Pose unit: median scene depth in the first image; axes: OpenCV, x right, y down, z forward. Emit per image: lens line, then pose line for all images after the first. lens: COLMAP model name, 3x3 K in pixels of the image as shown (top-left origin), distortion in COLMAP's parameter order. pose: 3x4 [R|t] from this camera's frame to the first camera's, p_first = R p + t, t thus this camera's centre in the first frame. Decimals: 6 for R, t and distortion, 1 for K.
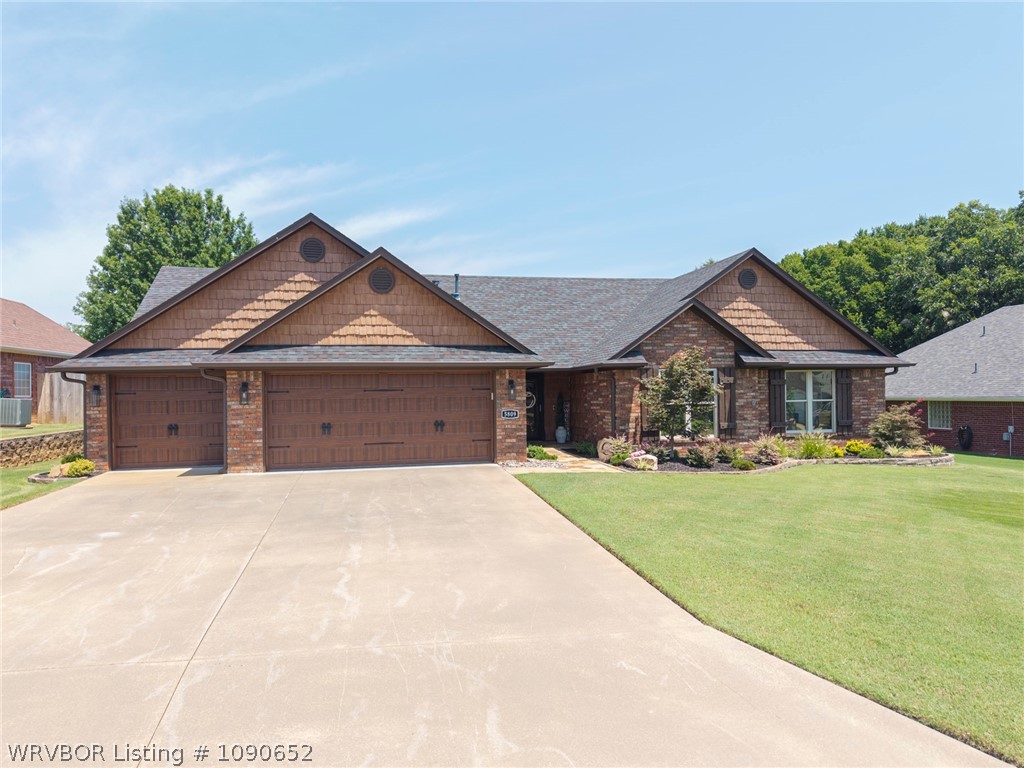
lens RADIAL K [[669.6, 0, 483.0], [0, 669.6, 384.9], [0, 0, 1]] dist [0.032108, -0.024815]
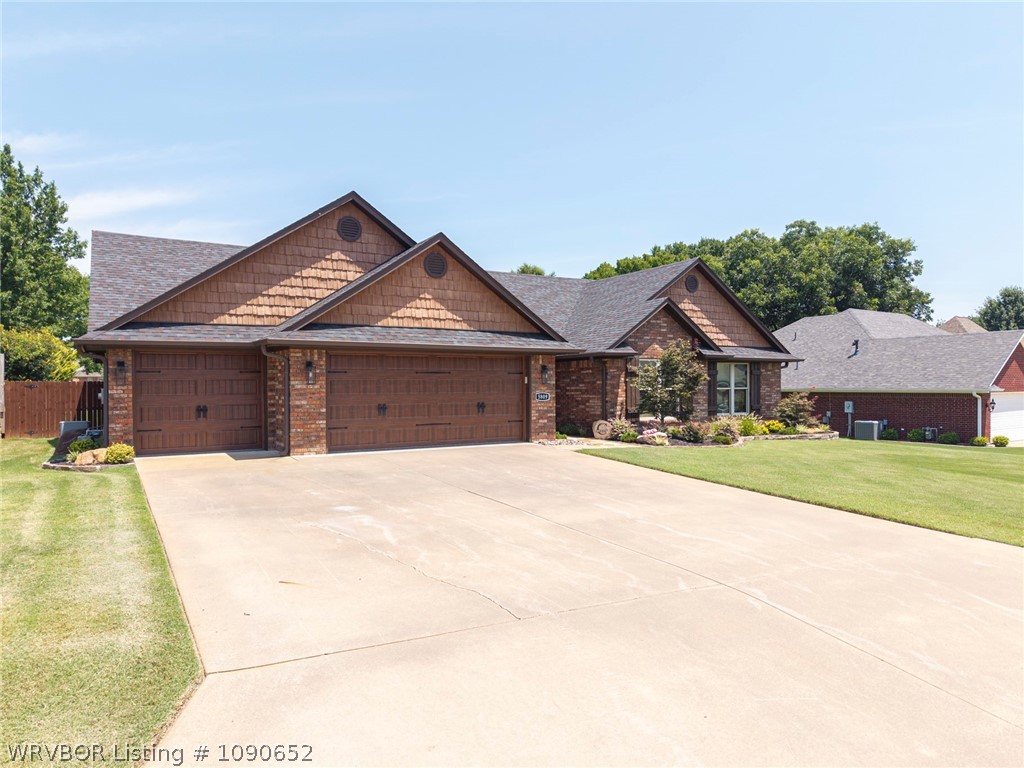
lens RADIAL K [[669.6, 0, 483.0], [0, 669.6, 384.9], [0, 0, 1]] dist [0.032108, -0.024815]
pose [[0.948830, 0.010986, 0.315595, -0.390847], [-0.014013, 0.999875, 0.007324, 0.017989], [-0.315475, -0.011372, 0.948866, 0.004884]]
